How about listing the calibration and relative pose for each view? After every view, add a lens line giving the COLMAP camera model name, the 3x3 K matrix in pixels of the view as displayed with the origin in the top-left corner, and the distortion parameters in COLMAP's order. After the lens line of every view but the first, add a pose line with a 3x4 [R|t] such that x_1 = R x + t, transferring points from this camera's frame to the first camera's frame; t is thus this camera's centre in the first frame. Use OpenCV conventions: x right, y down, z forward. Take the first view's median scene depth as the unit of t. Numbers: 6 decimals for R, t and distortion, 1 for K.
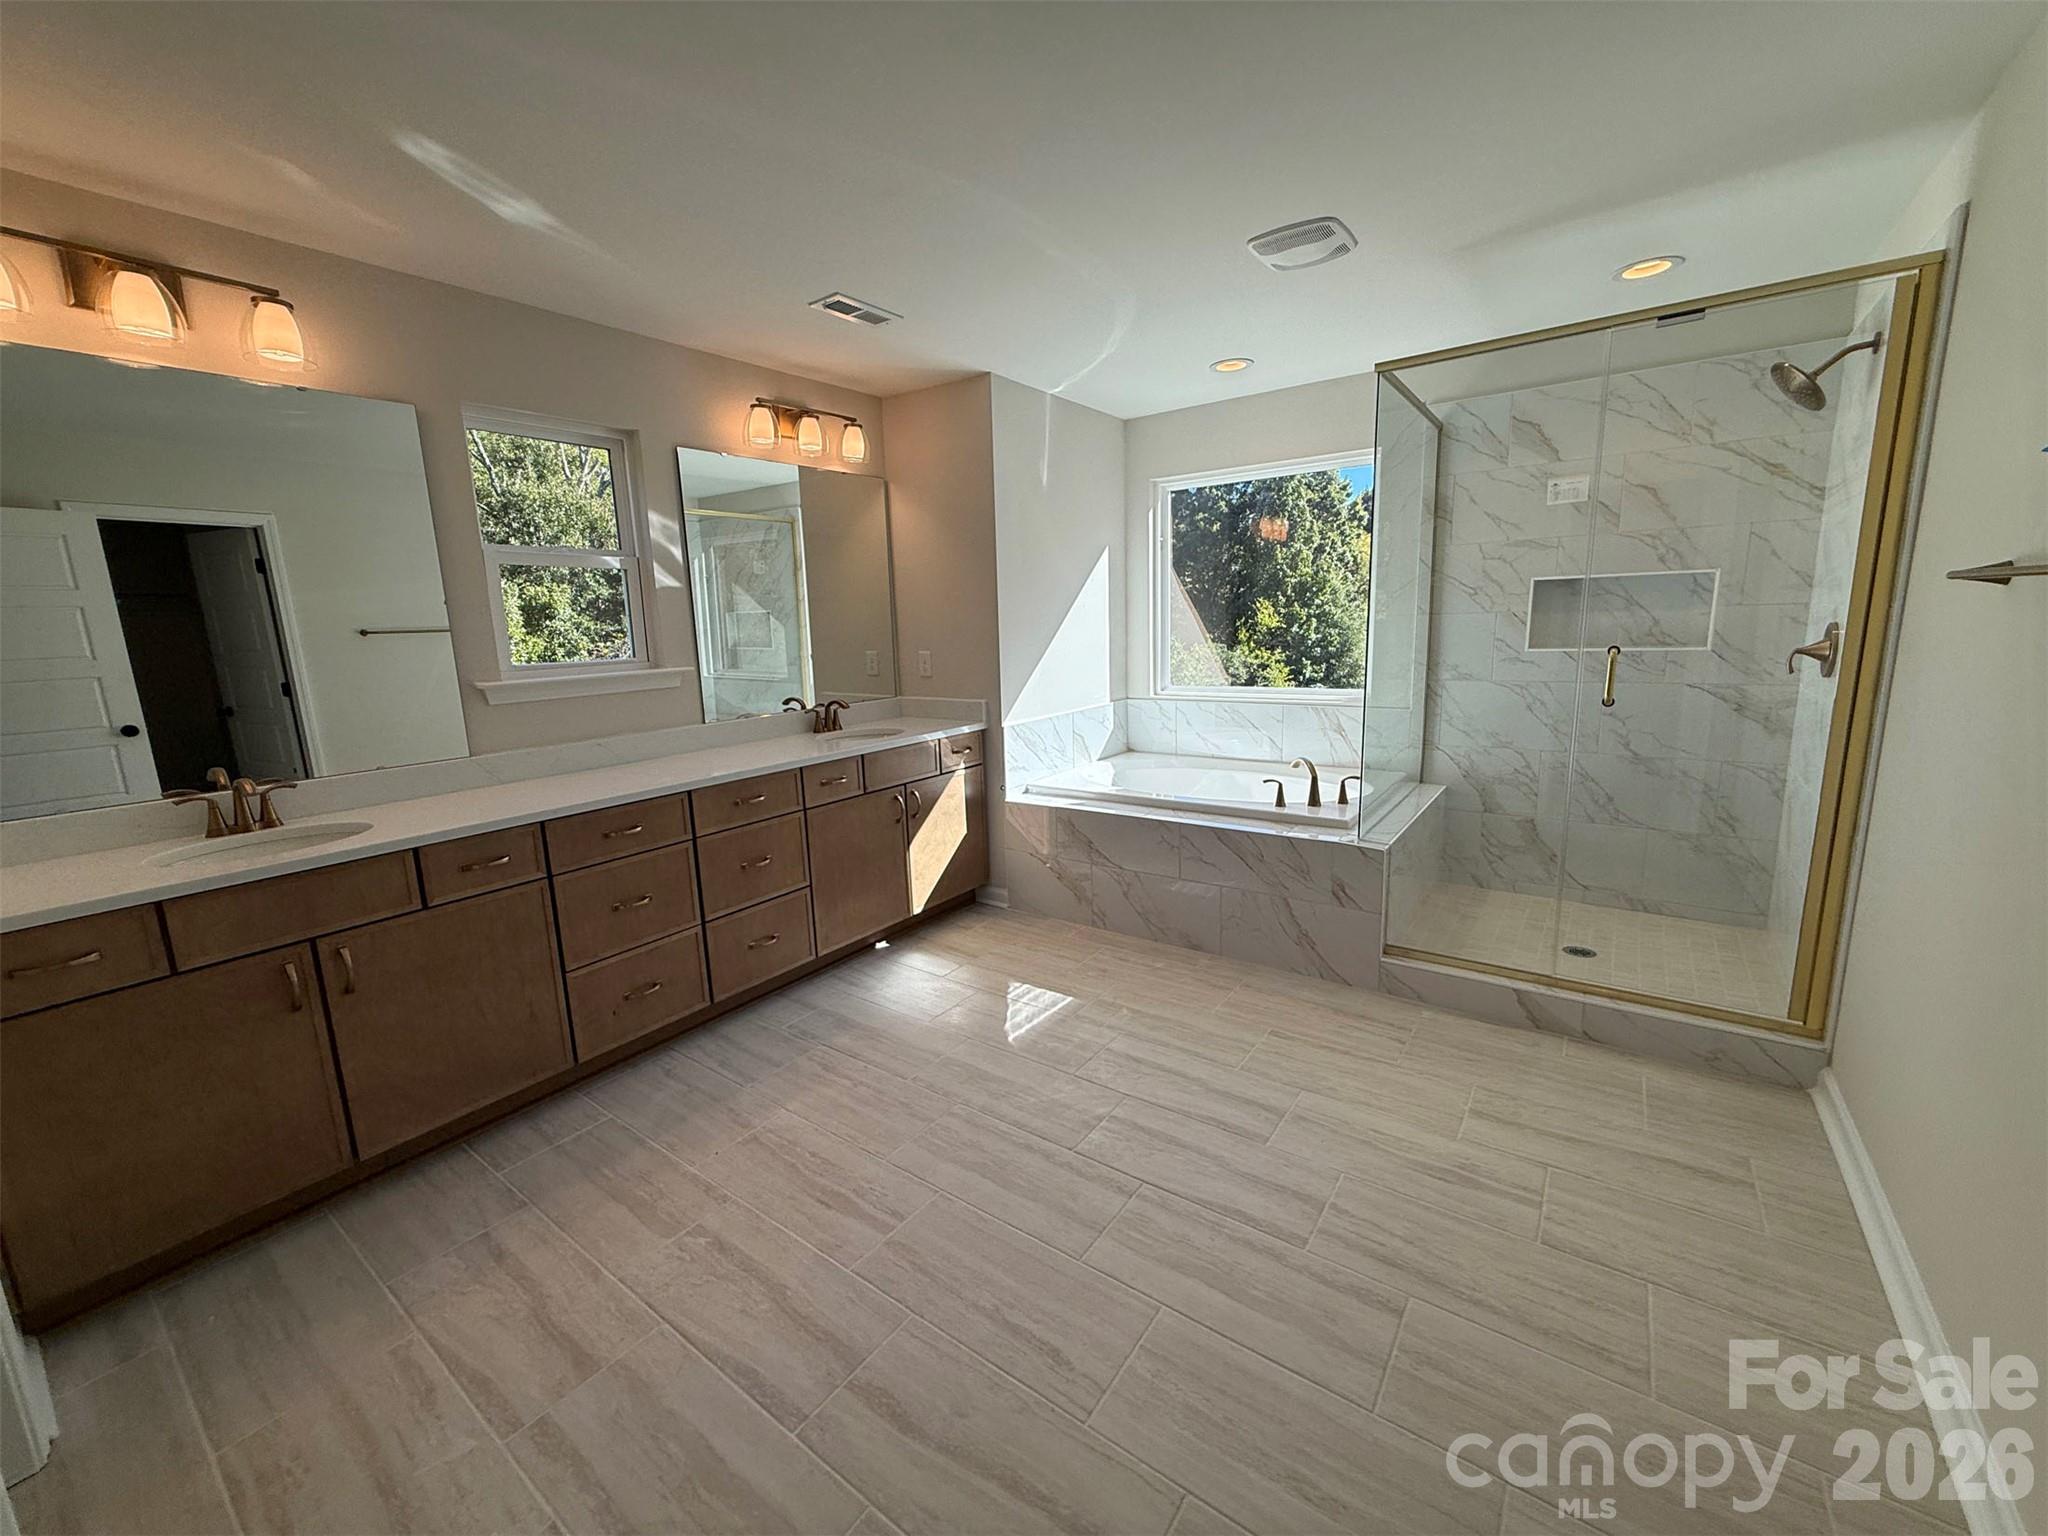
lens RADIAL K [[806.8, 0, 1012.9], [0, 806.8, 769.4], [0, 0, 1]] dist [0.004303, -0.001411]
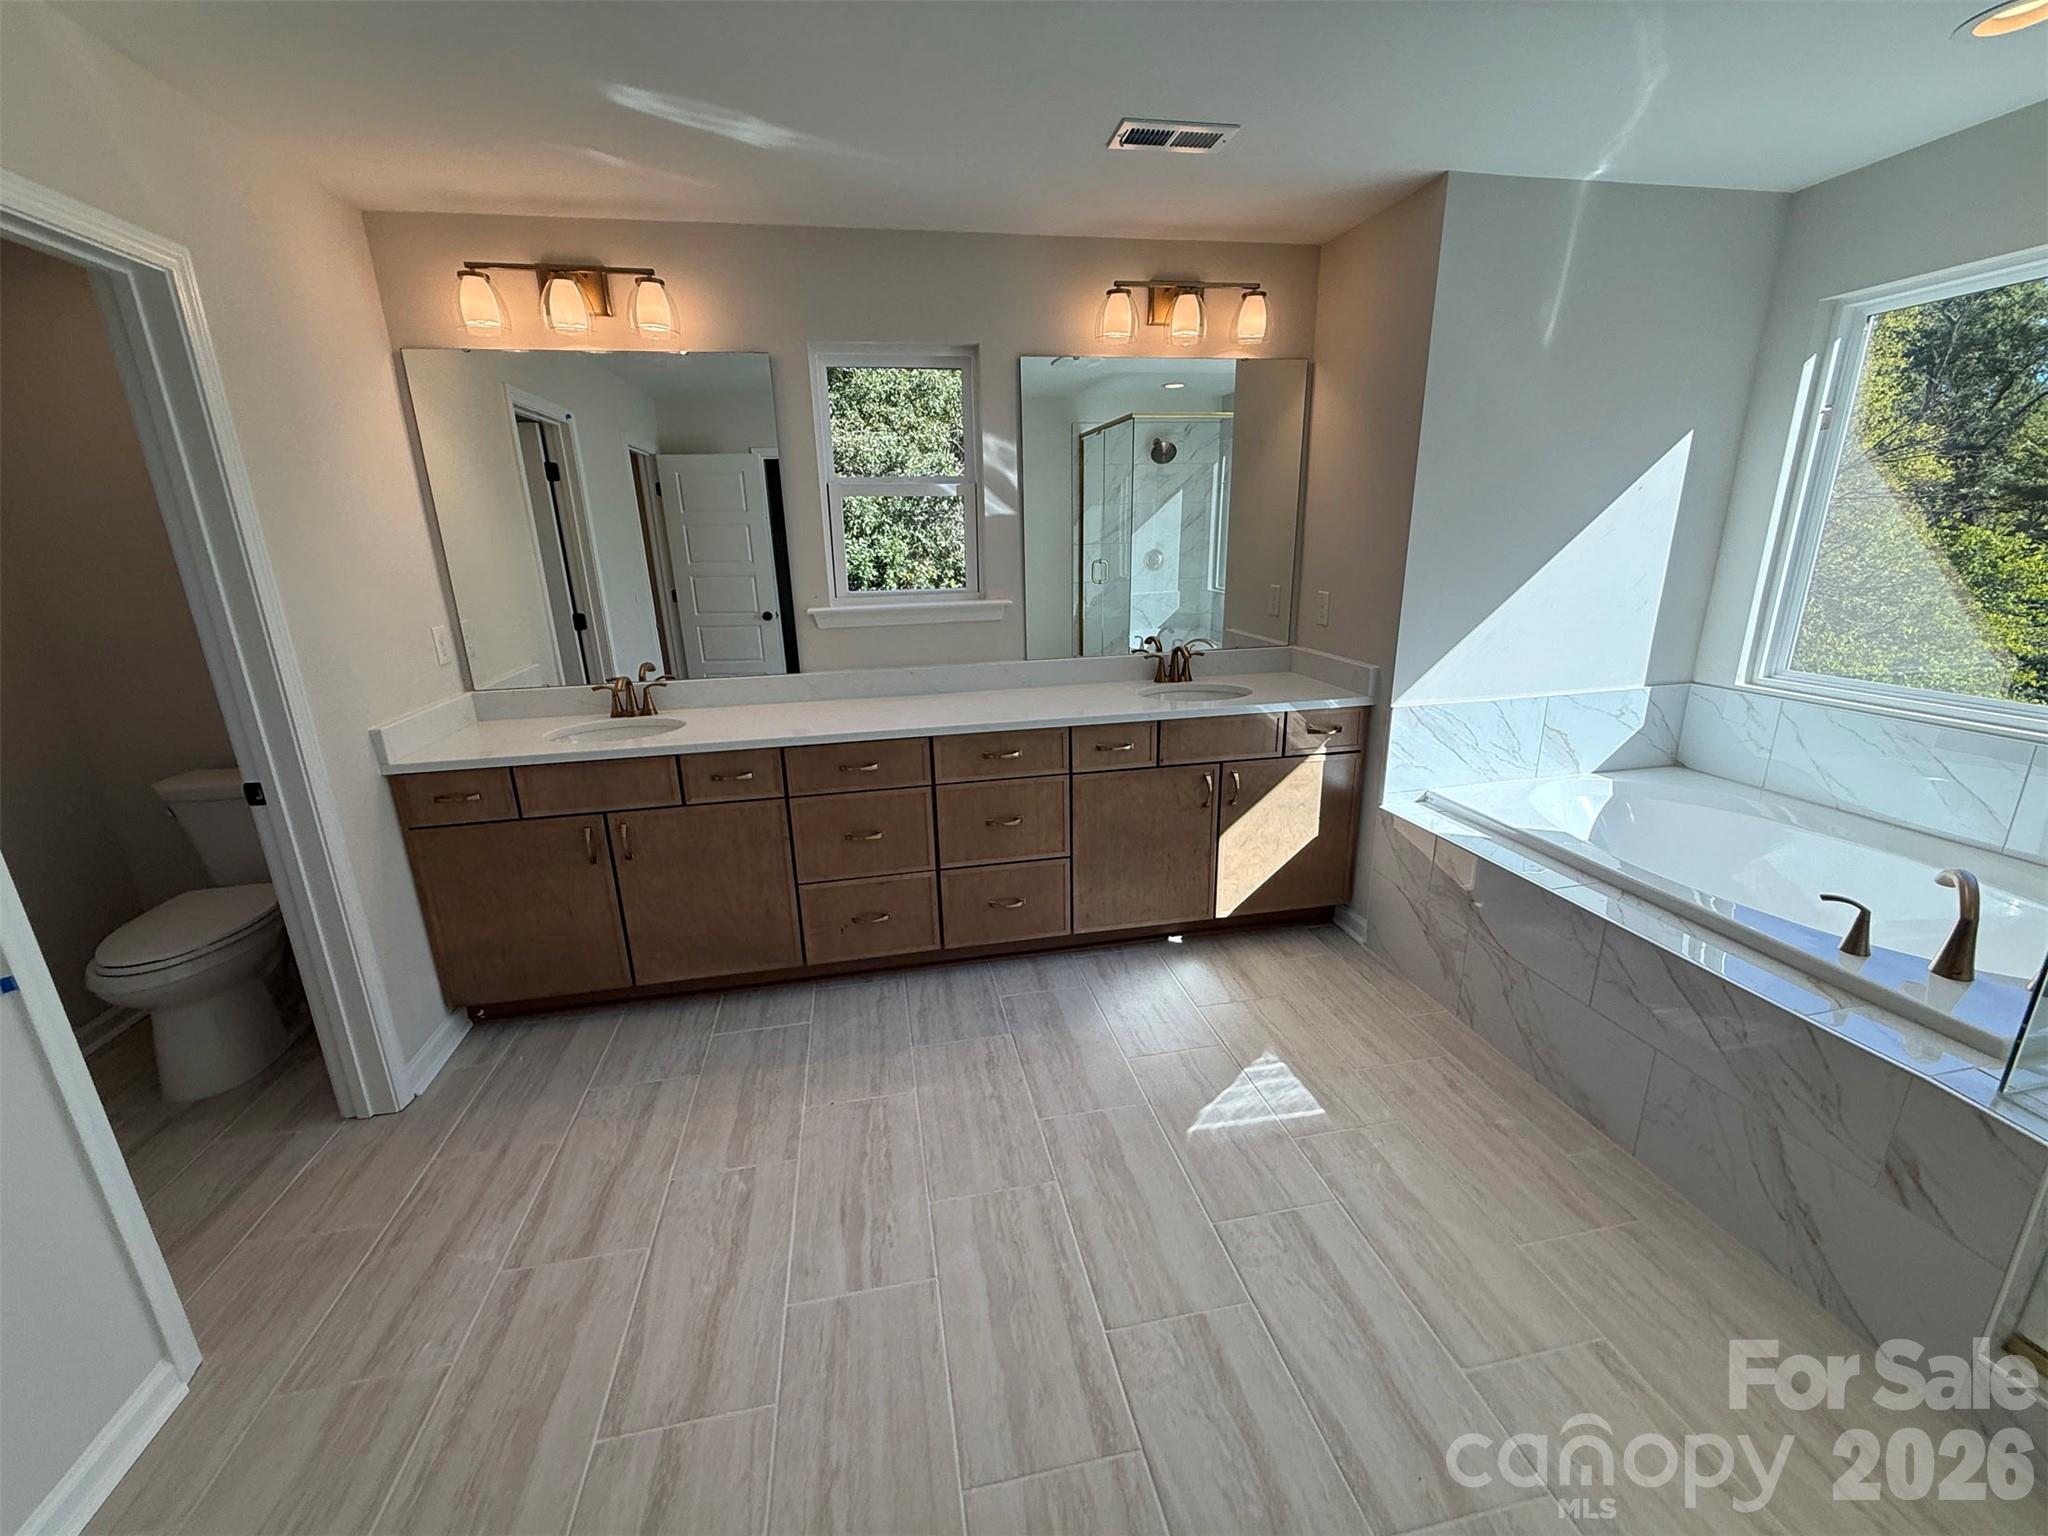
lens RADIAL K [[806.8, 0, 1023.8], [0, 806.8, 768.8], [0, 0, 1]] dist [0.004303, -0.001411]
pose [[0.741403, 0.201891, -0.639970, 0.268424], [-0.125044, 0.978531, 0.163833, -0.094152], [0.659307, -0.041441, 0.750731, 0.298282]]
